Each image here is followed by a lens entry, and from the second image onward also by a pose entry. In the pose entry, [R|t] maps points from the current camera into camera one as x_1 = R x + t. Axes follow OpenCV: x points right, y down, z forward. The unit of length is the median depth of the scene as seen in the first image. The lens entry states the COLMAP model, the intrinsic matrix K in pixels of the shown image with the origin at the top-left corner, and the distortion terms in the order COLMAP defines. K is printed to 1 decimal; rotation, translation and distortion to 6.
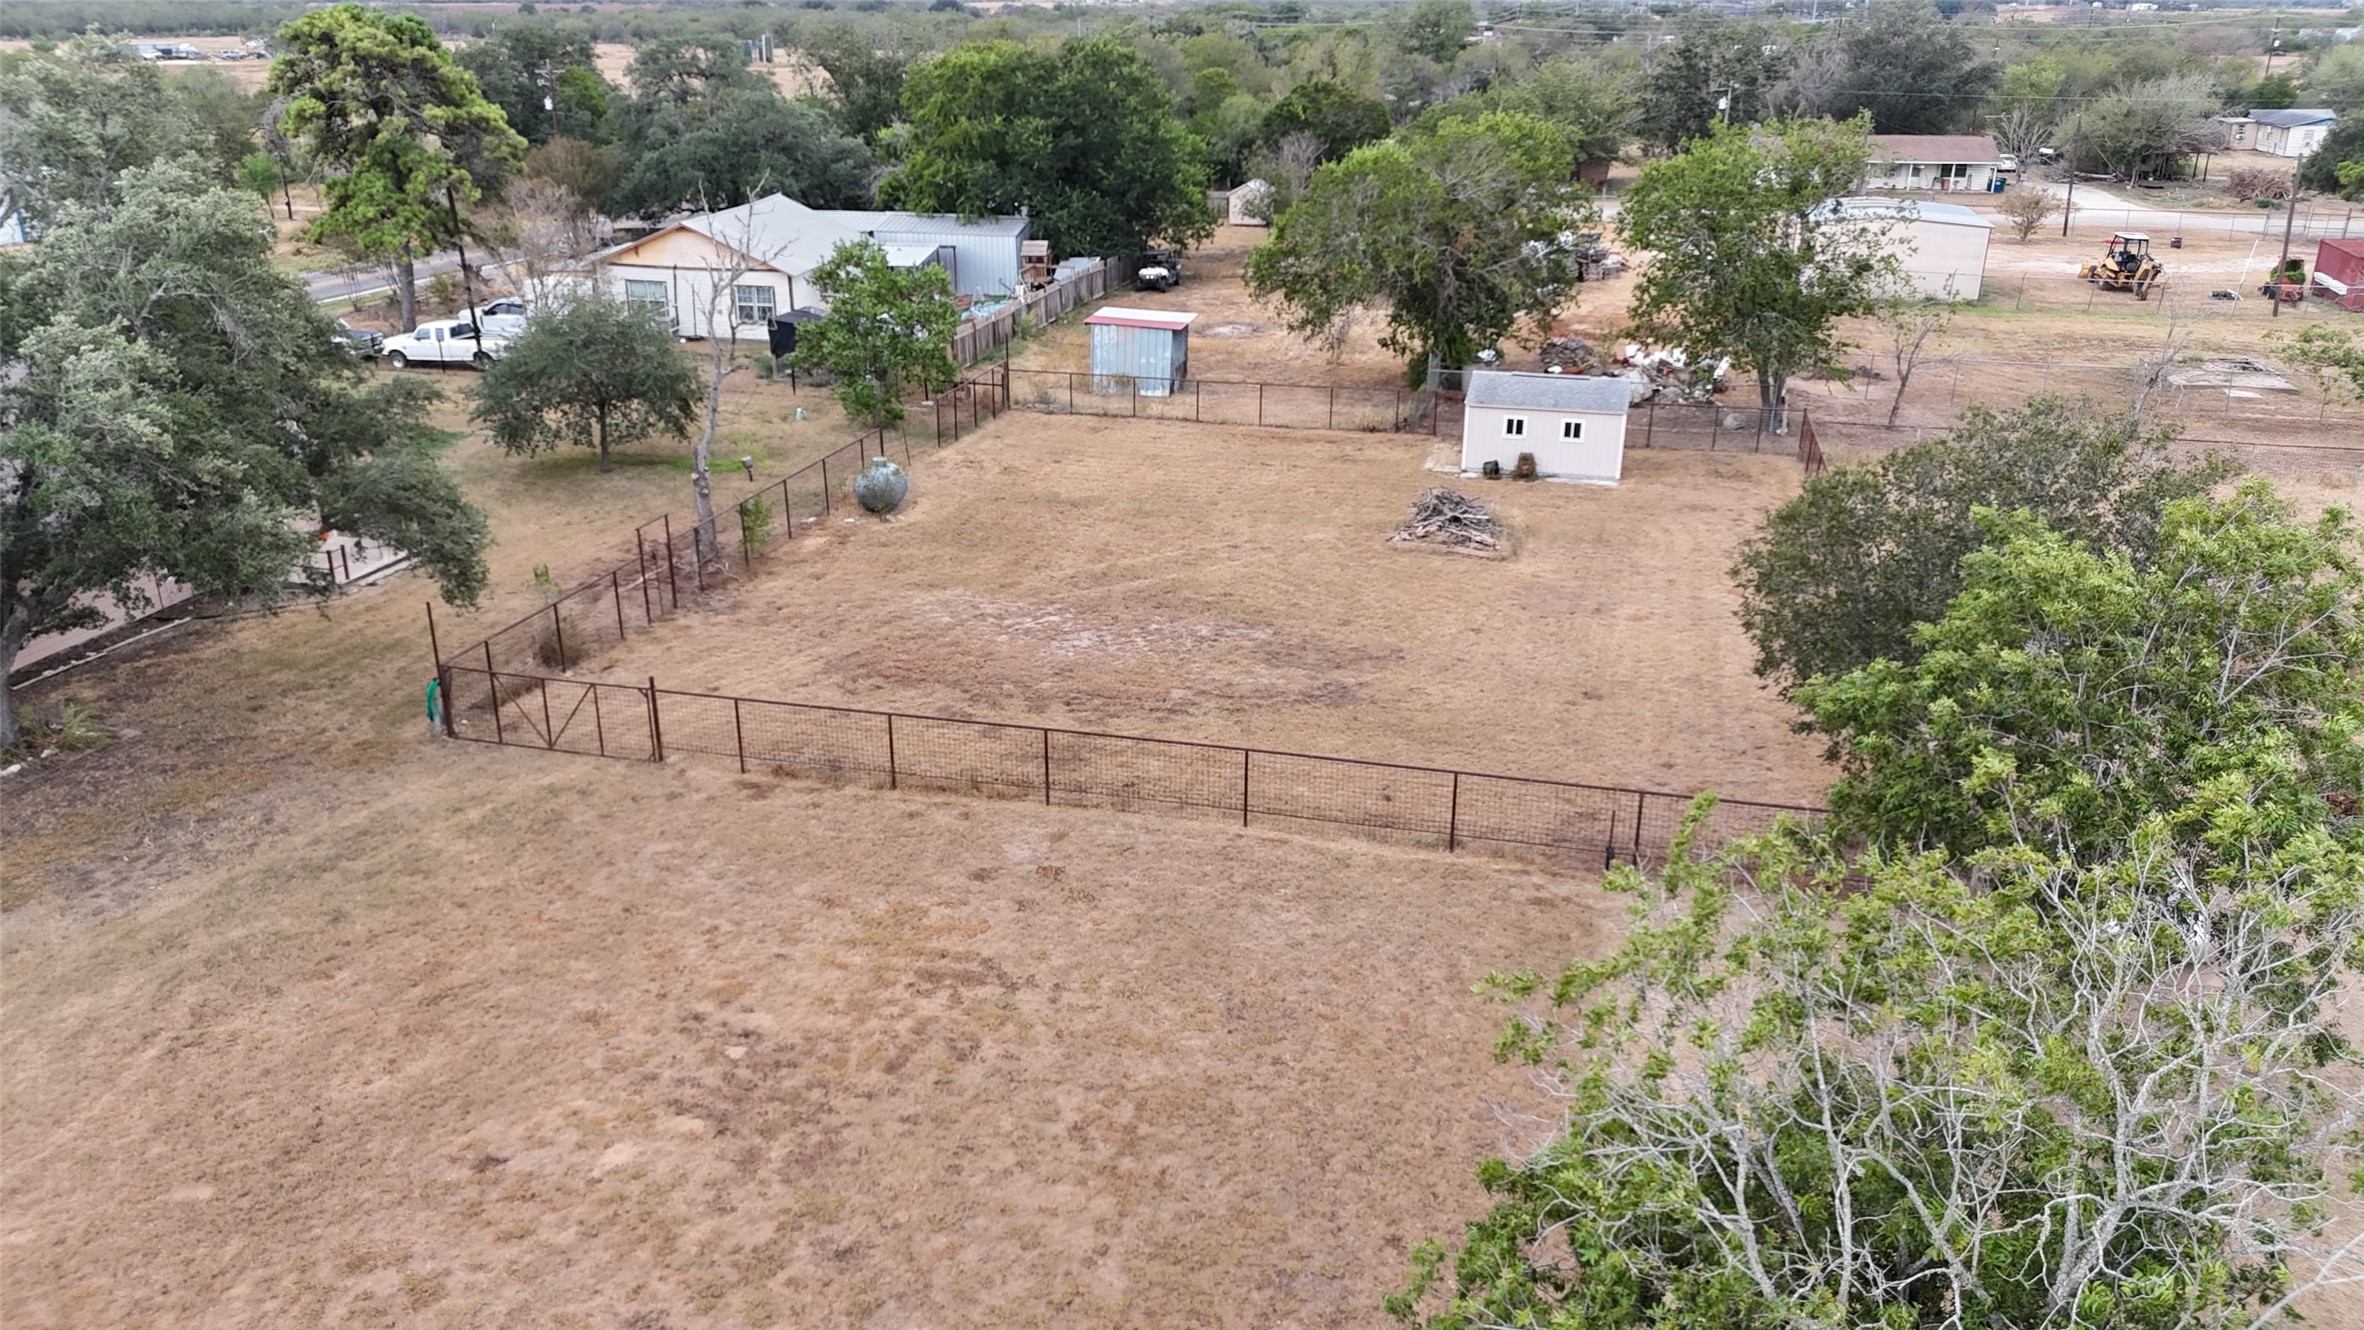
lens RADIAL K [[1692.1, 0, 1182.0], [0, 1692.1, 665.0], [0, 0, 1]] dist [0.120317, -0.153602]
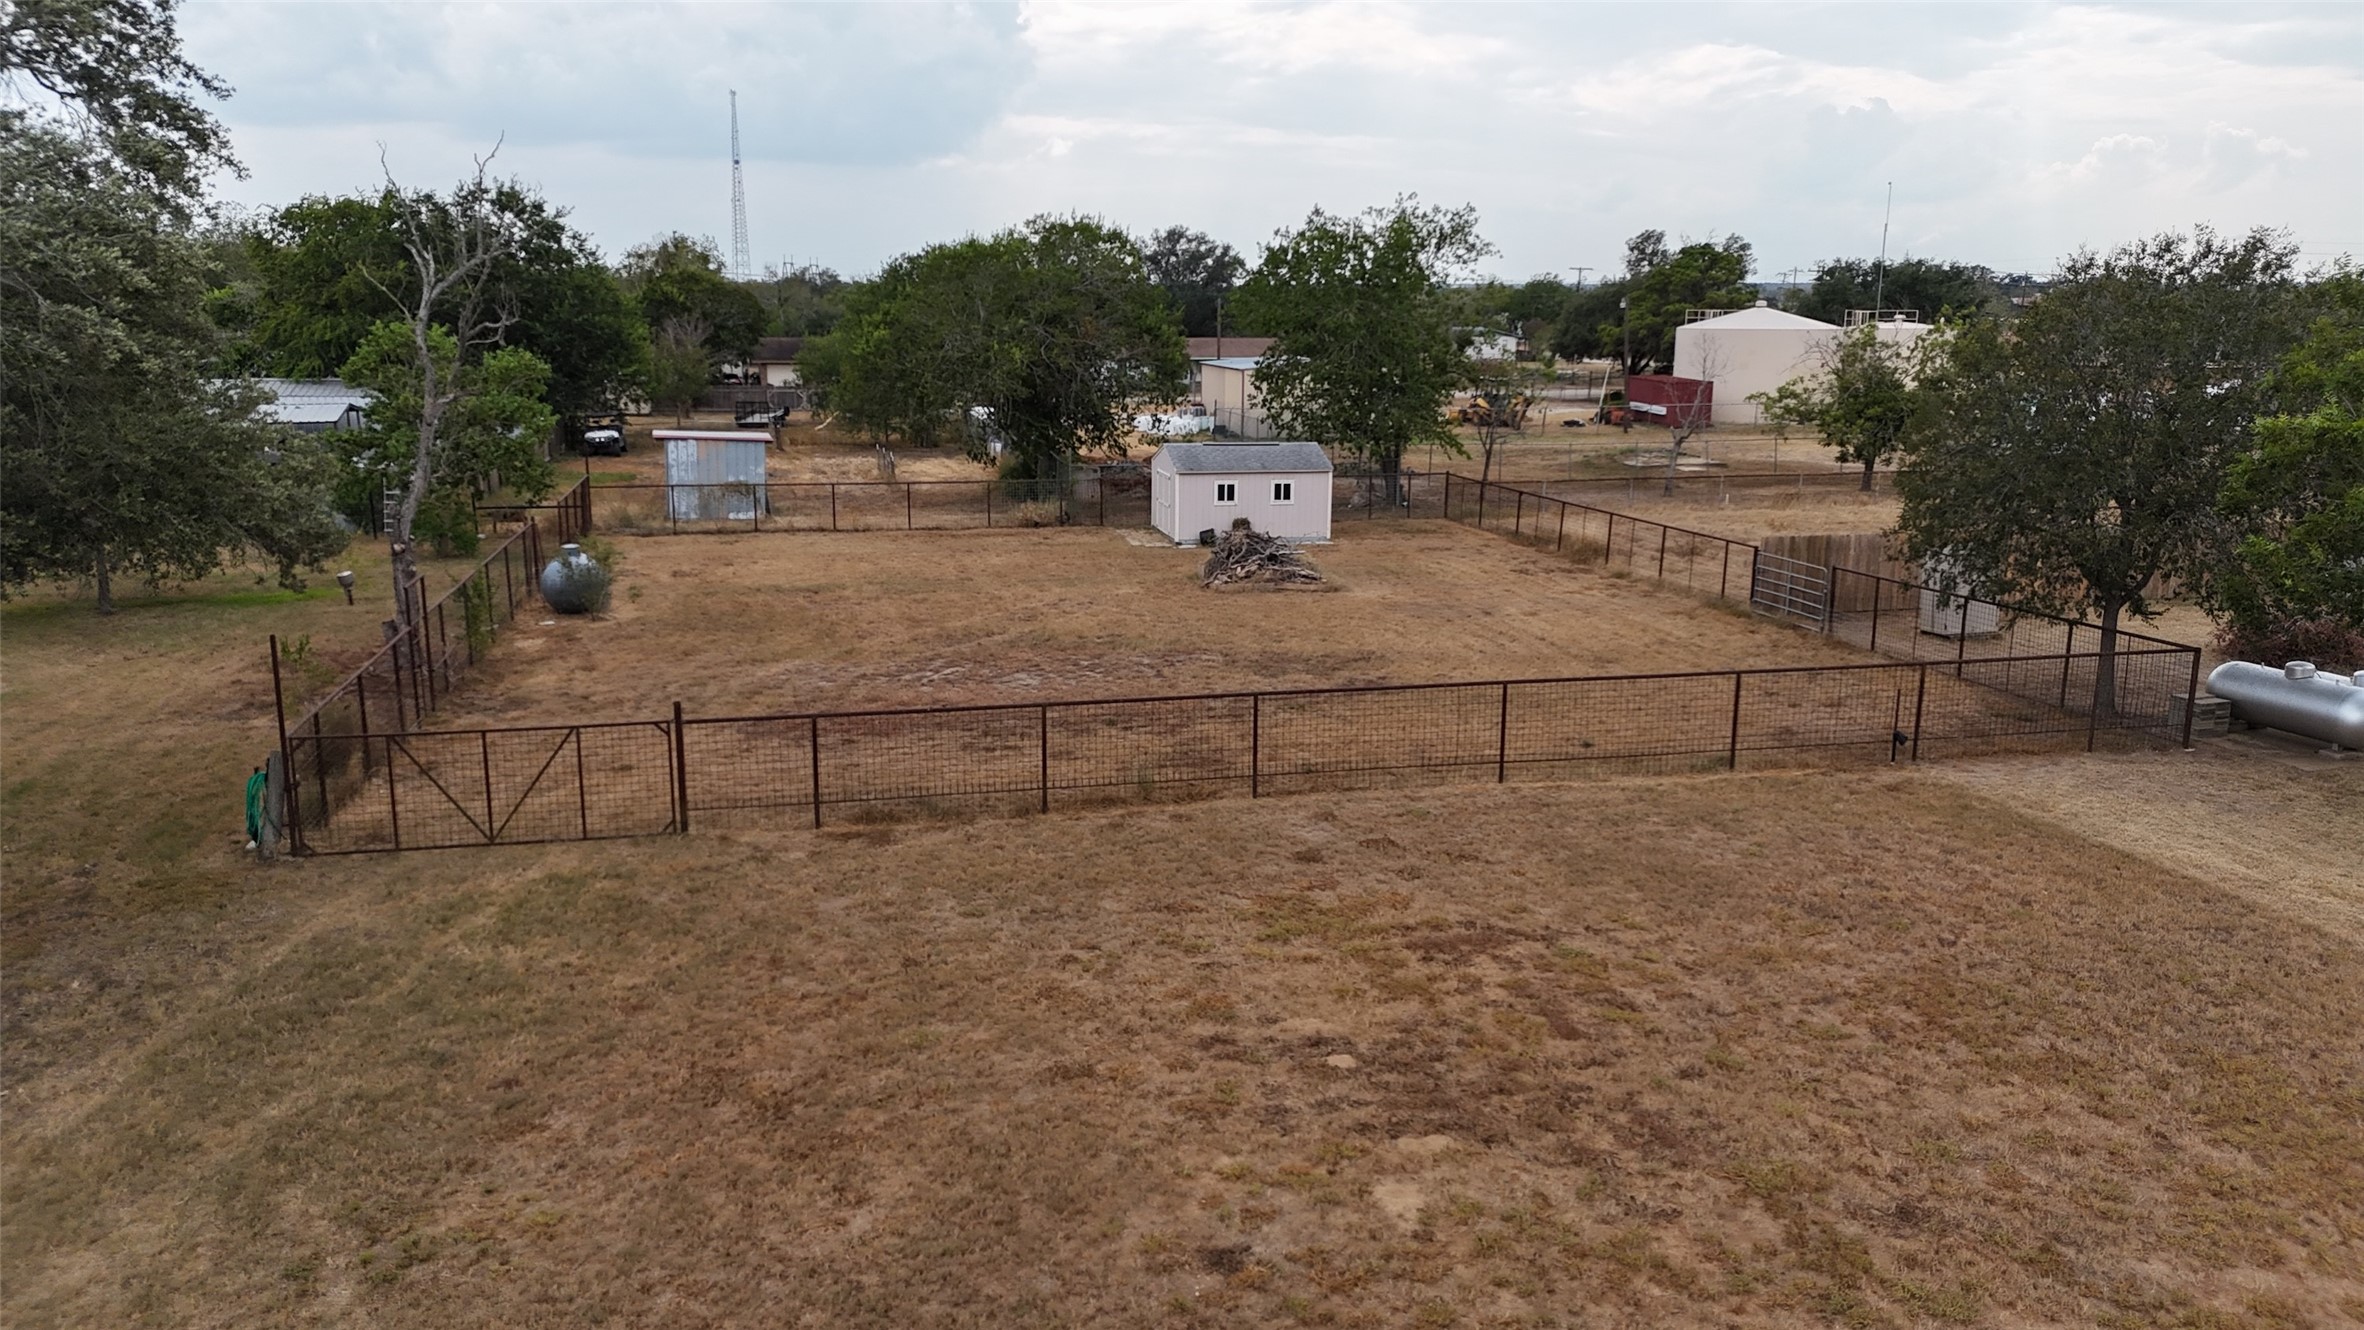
lens RADIAL K [[1692.1, 0, 1182.0], [0, 1692.1, 665.0], [0, 0, 1]] dist [0.120317, -0.153602]
pose [[0.894592, -0.093033, 0.437092, -0.440625], [0.158135, 0.980708, -0.114912, 0.106180], [-0.417969, 0.171919, 0.892046, 0.308484]]
